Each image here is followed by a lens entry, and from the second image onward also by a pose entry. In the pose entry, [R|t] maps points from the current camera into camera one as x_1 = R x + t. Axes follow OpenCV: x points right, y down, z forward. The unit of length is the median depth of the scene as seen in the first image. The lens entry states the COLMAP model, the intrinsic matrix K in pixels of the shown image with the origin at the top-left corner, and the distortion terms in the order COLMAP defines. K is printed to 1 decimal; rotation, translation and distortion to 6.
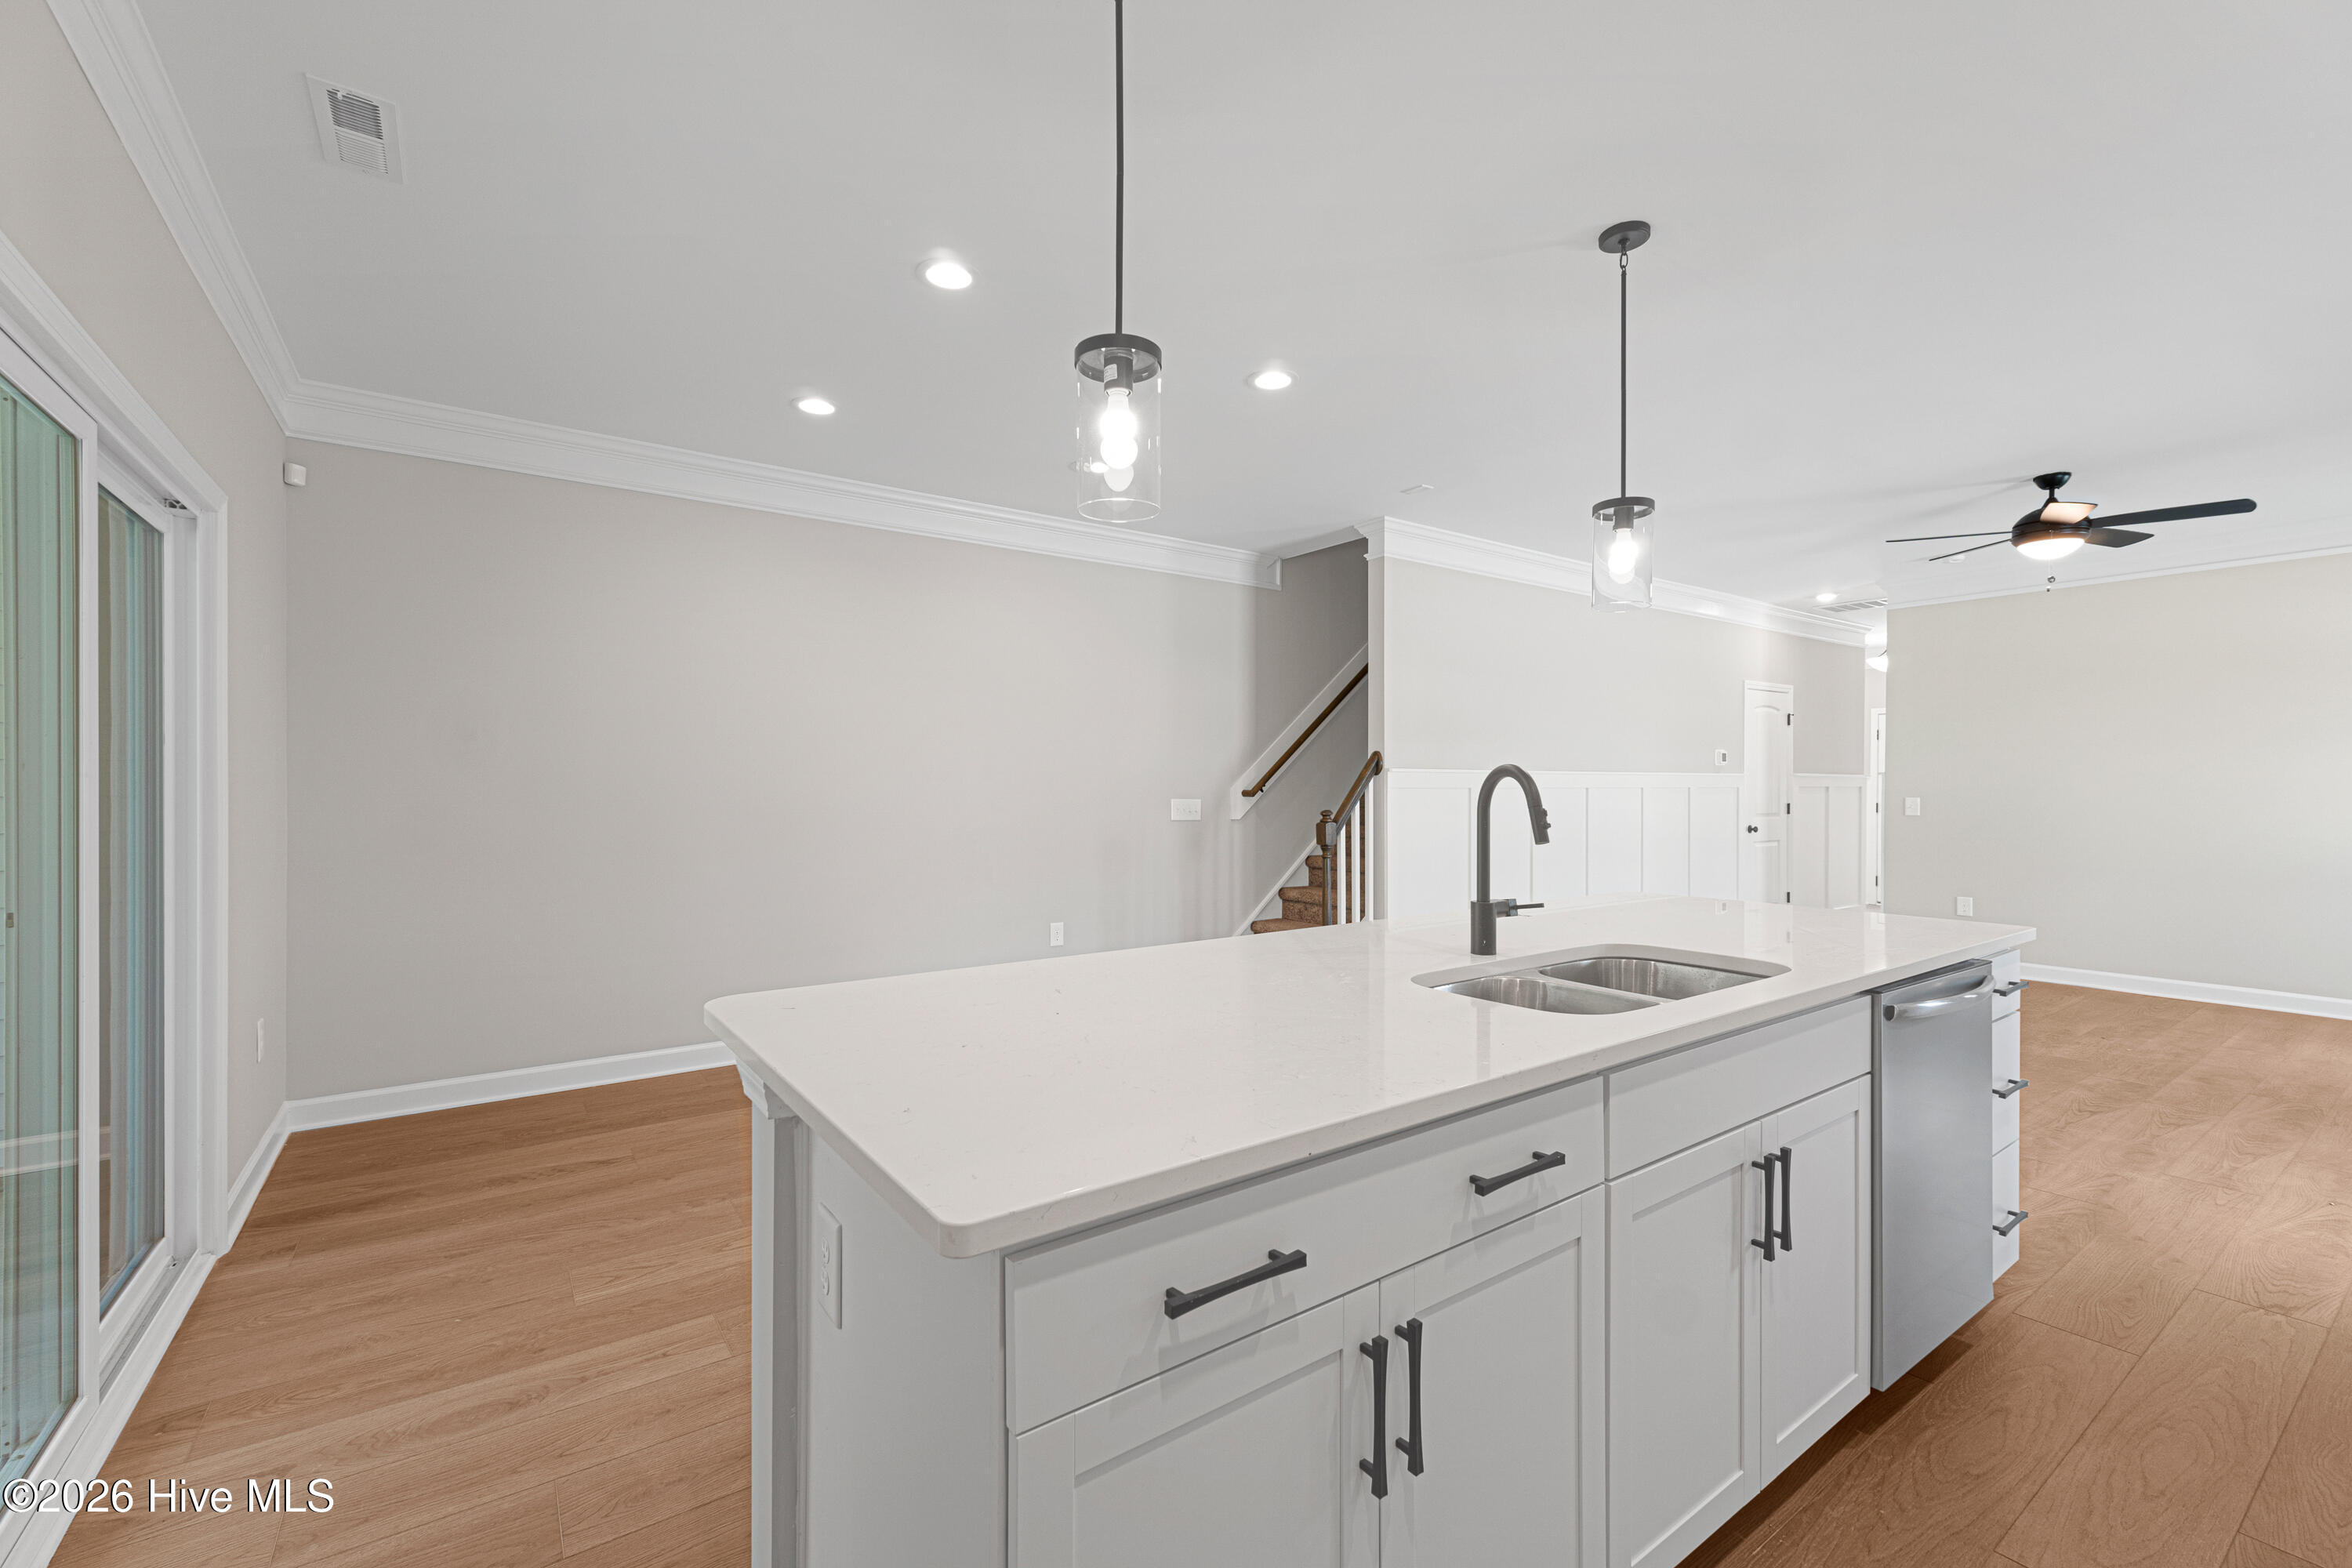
lens RADIAL K [[1000.3, 0, 1175.0], [0, 1000.3, 785.8], [0, 0, 1]] dist [0.003749, 0.001079]
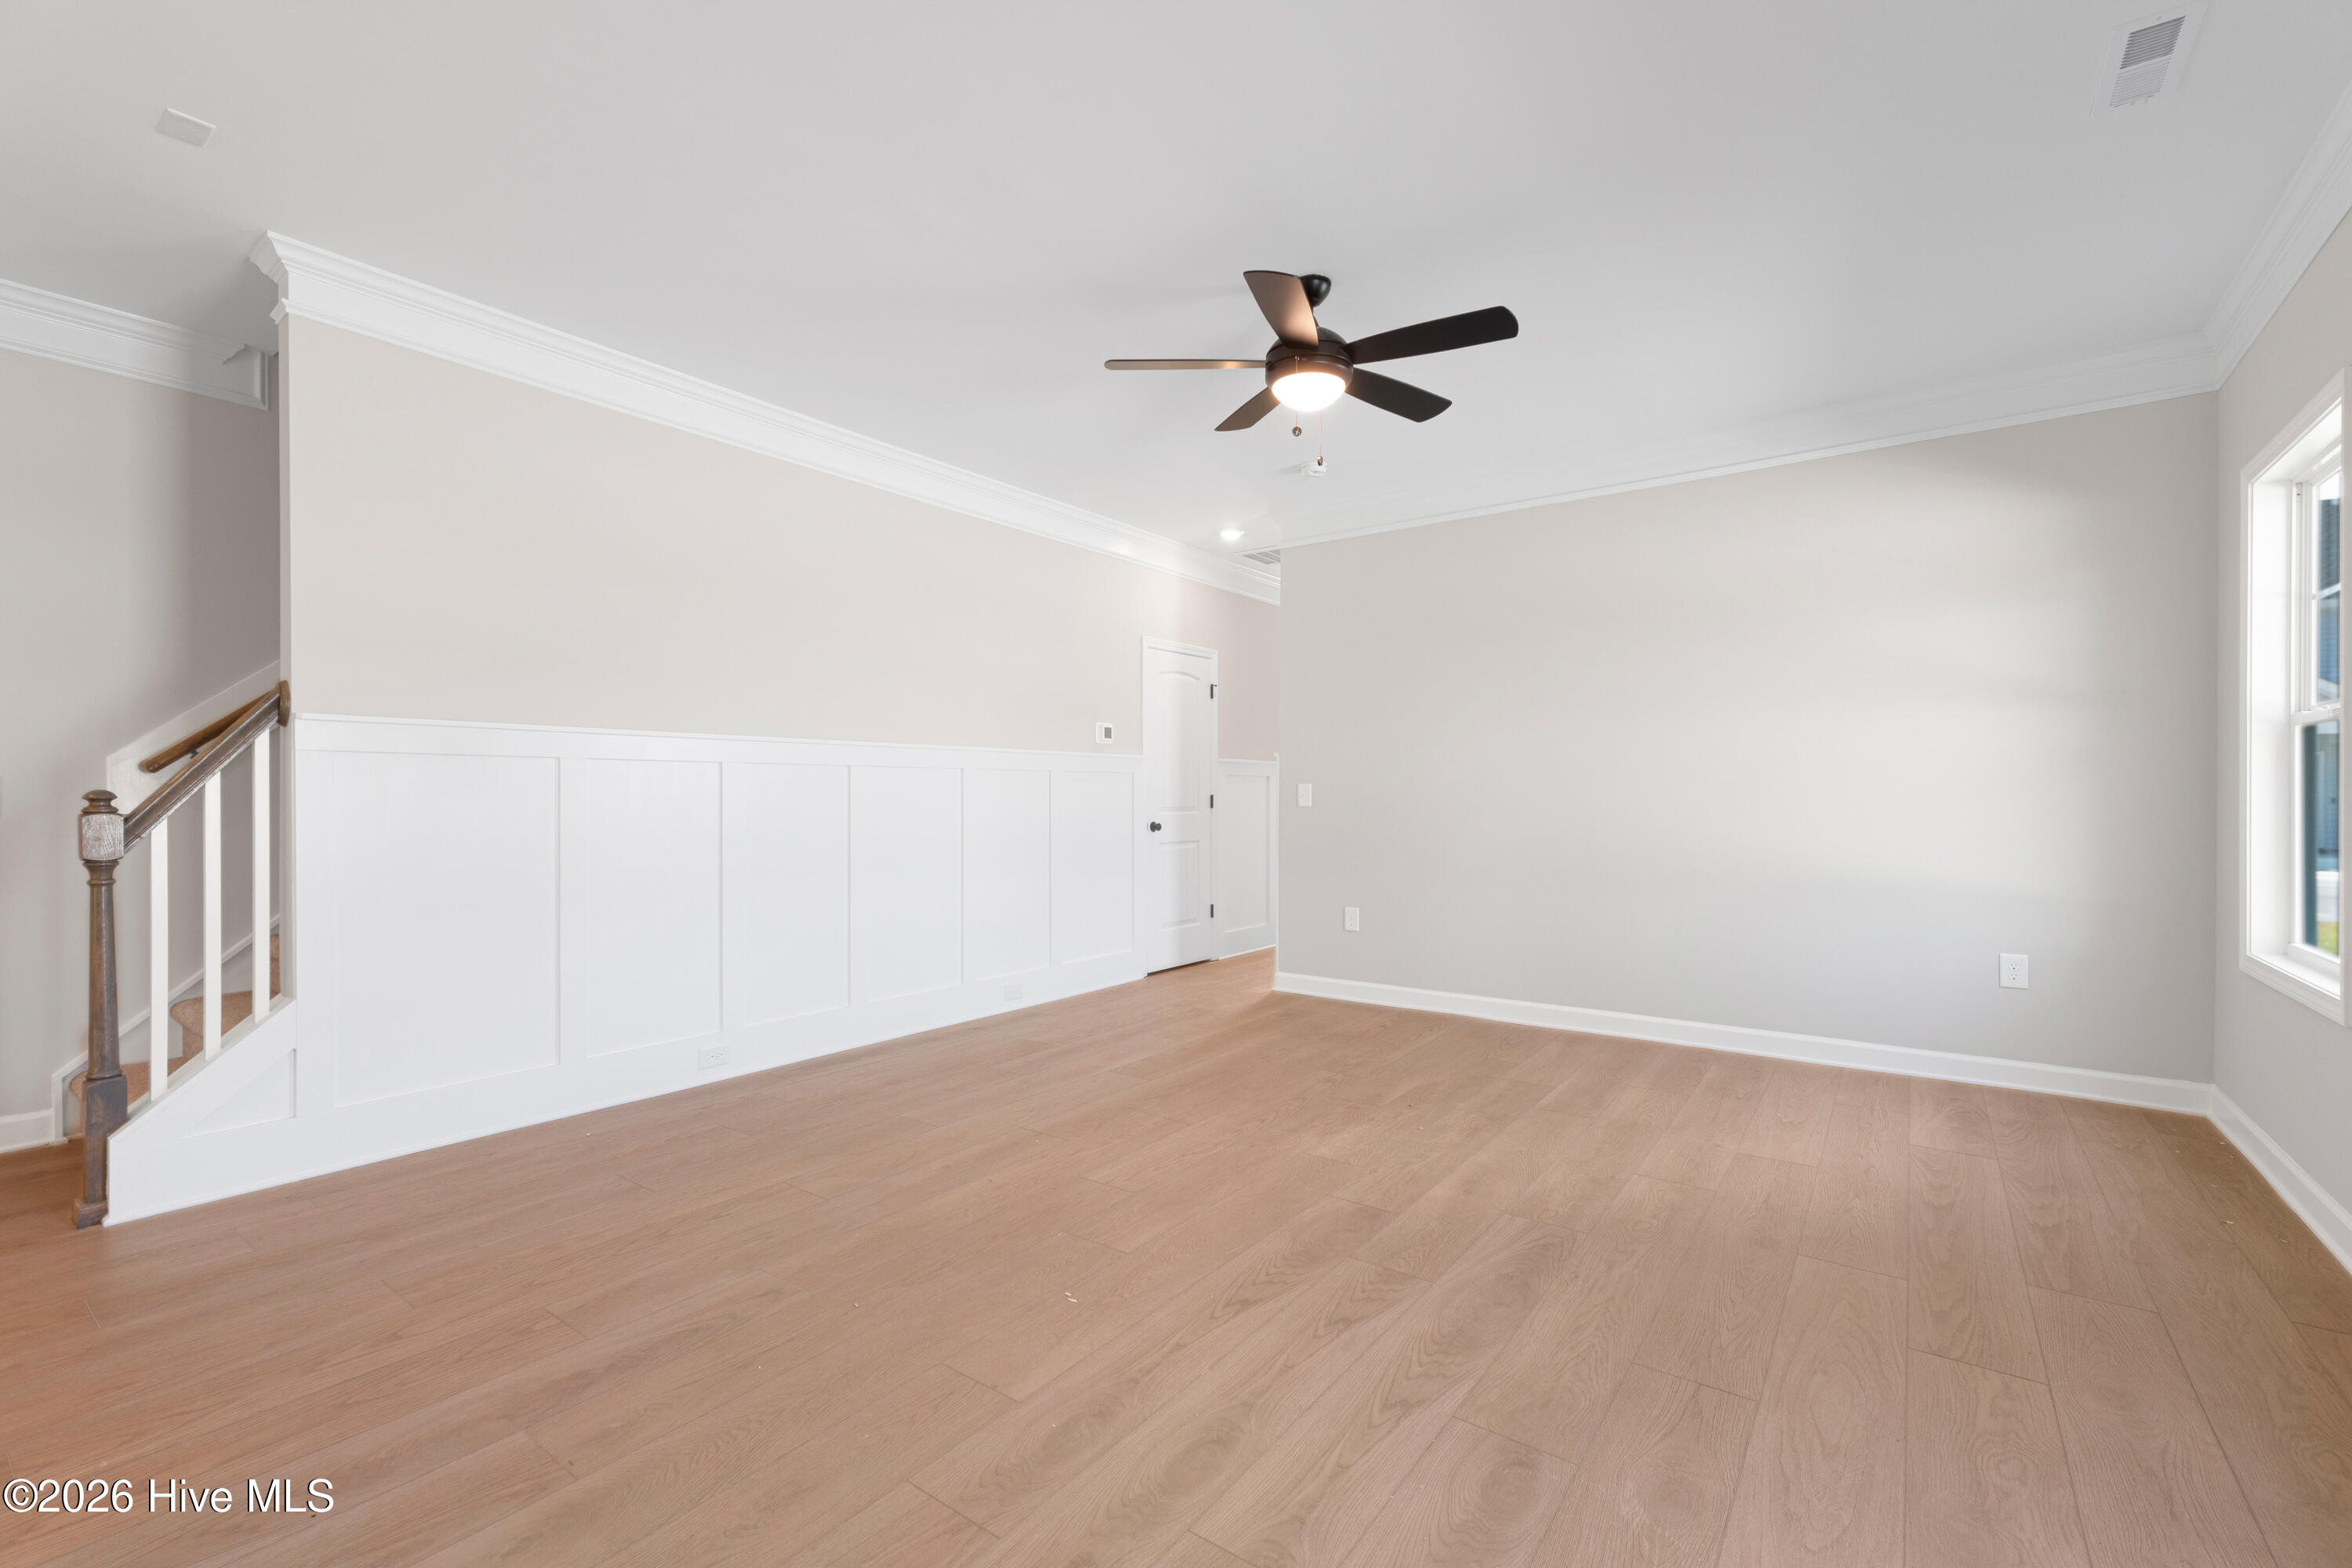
lens RADIAL K [[1000.3, 0, 1235.9], [0, 1000.3, 795.2], [0, 0, 1]] dist [0.003749, 0.001079]
pose [[0.940138, 0.000071, 0.340794, 0.411651], [0.000023, 1.000000, -0.000271, 0.020993], [-0.340794, 0.000263, 0.940138, 0.270078]]
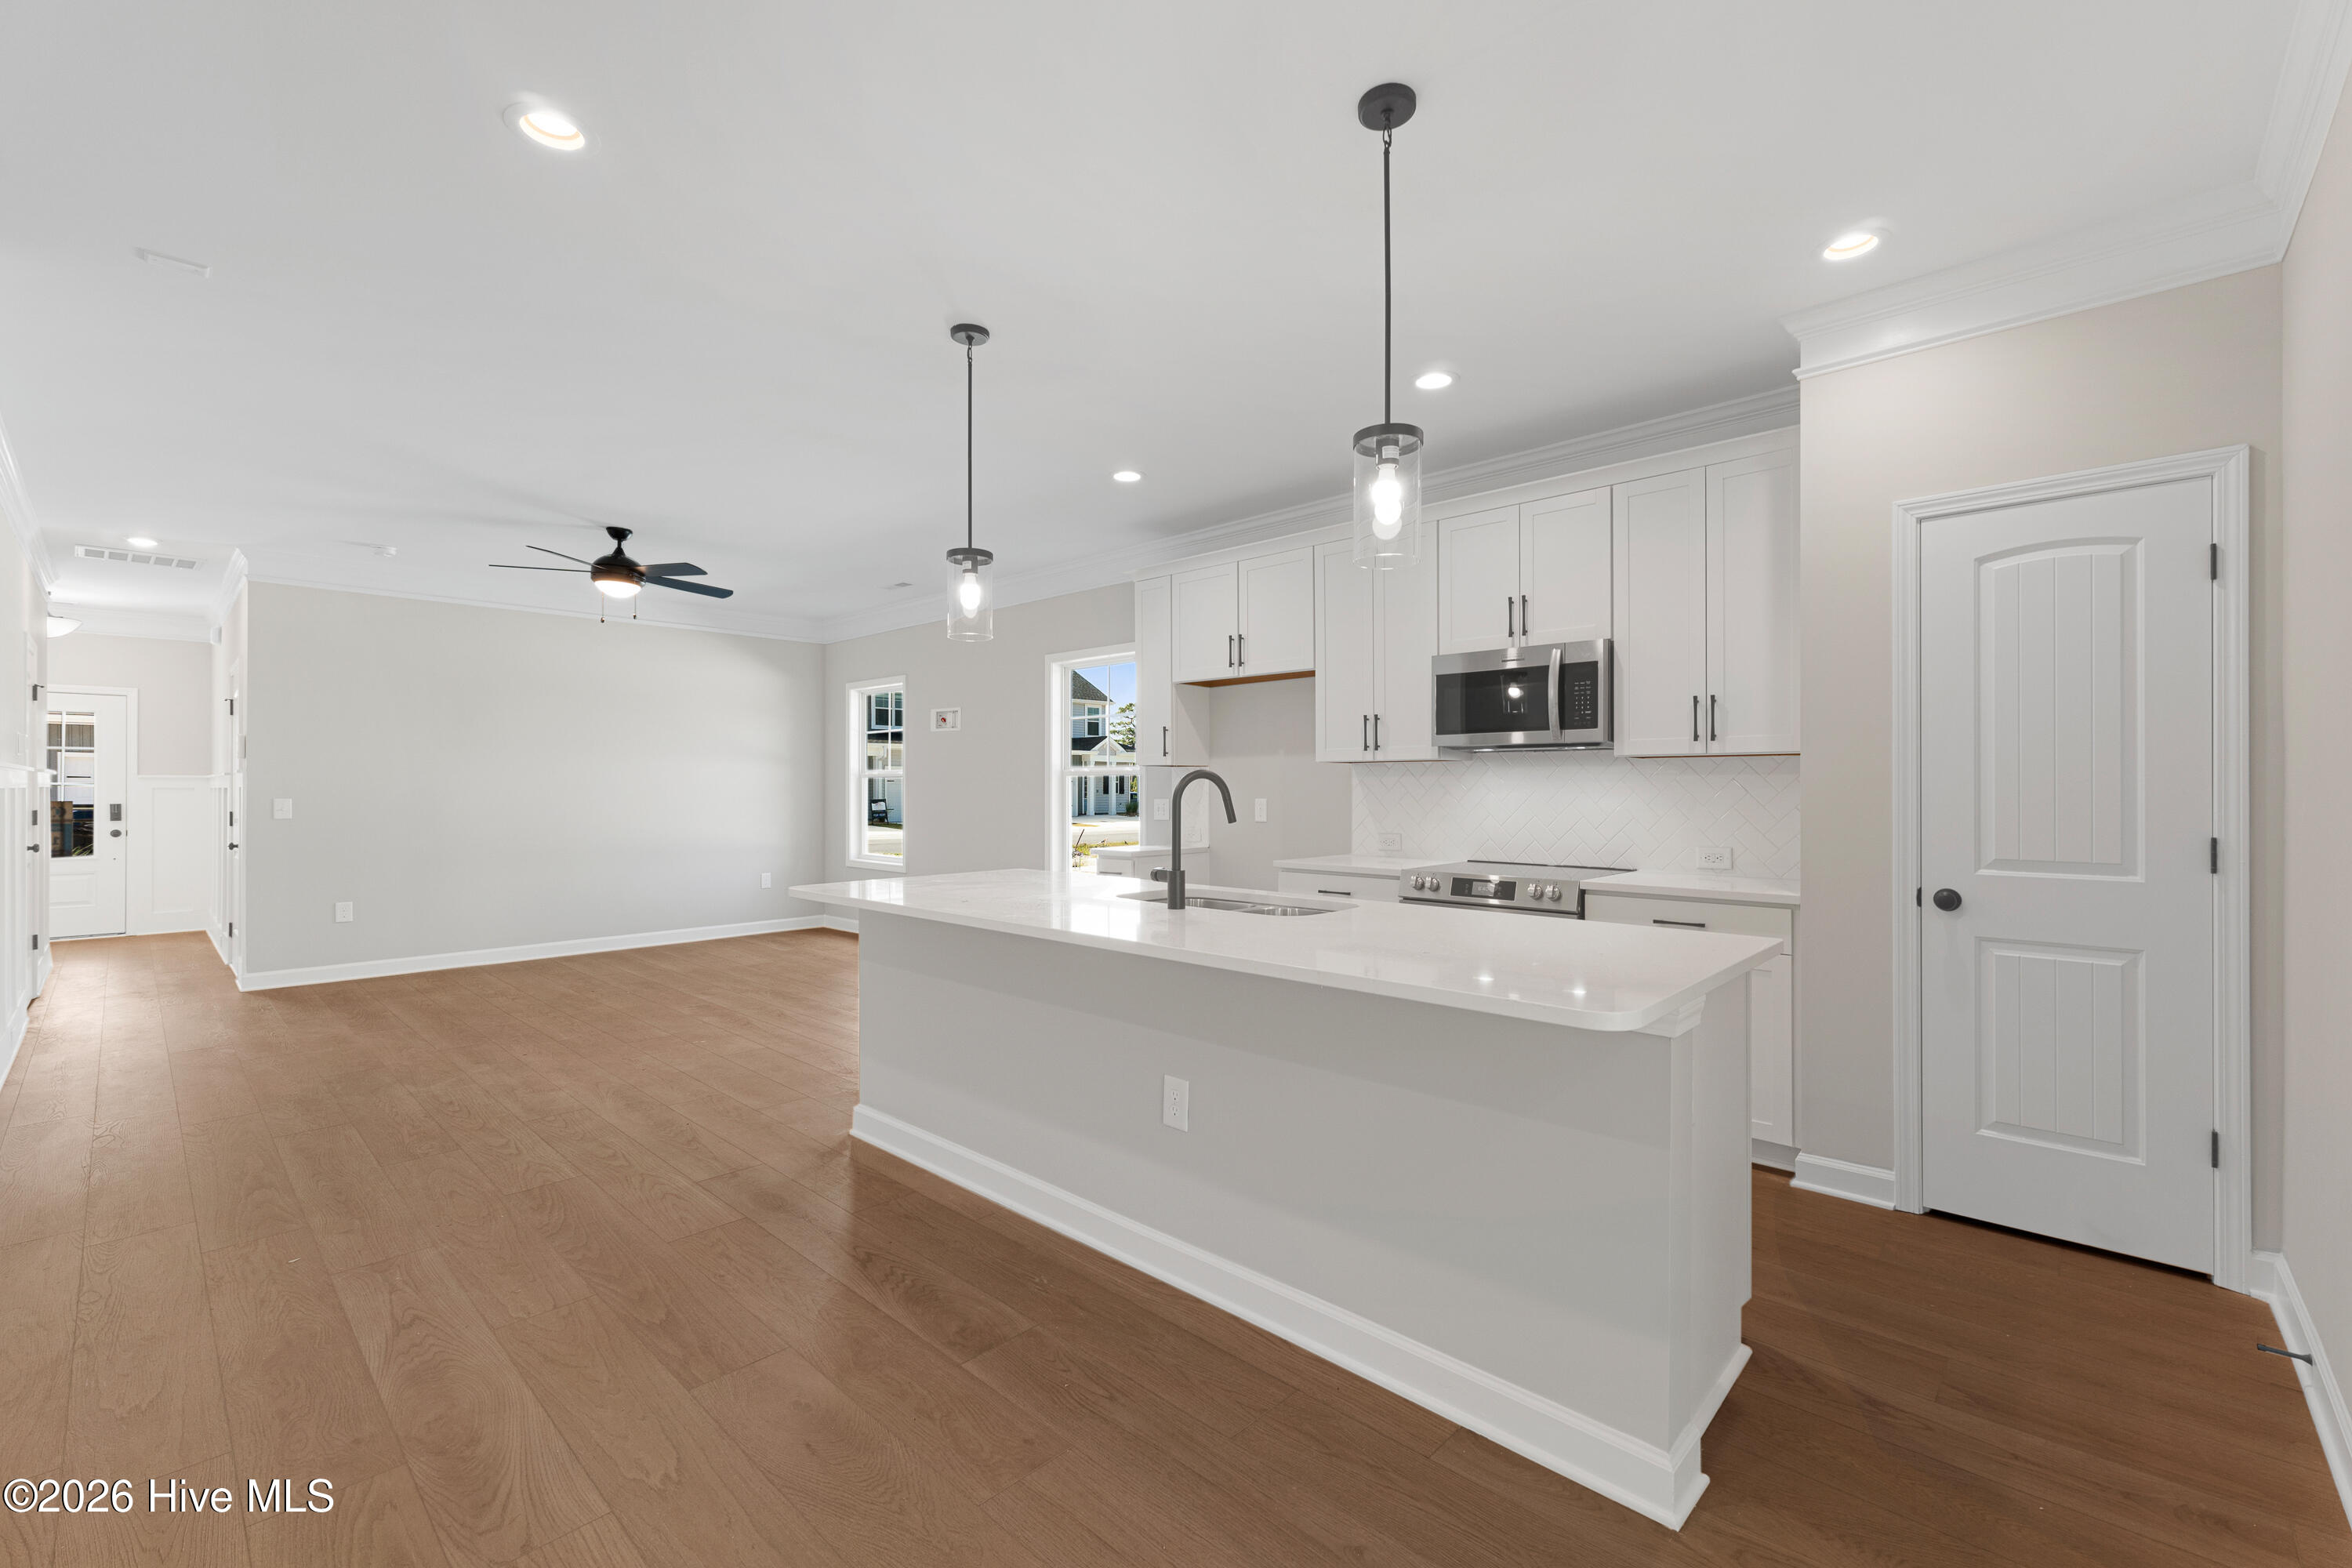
lens RADIAL K [[1000.3, 0, 1186.2], [0, 1000.3, 791.4], [0, 0, 1]] dist [0.003749, 0.001079]
pose [[-0.235175, -0.004323, 0.971943, -0.323474], [-0.000441, 0.999990, 0.004341, 0.000926], [-0.971953, 0.000592, -0.235174, 0.426544]]
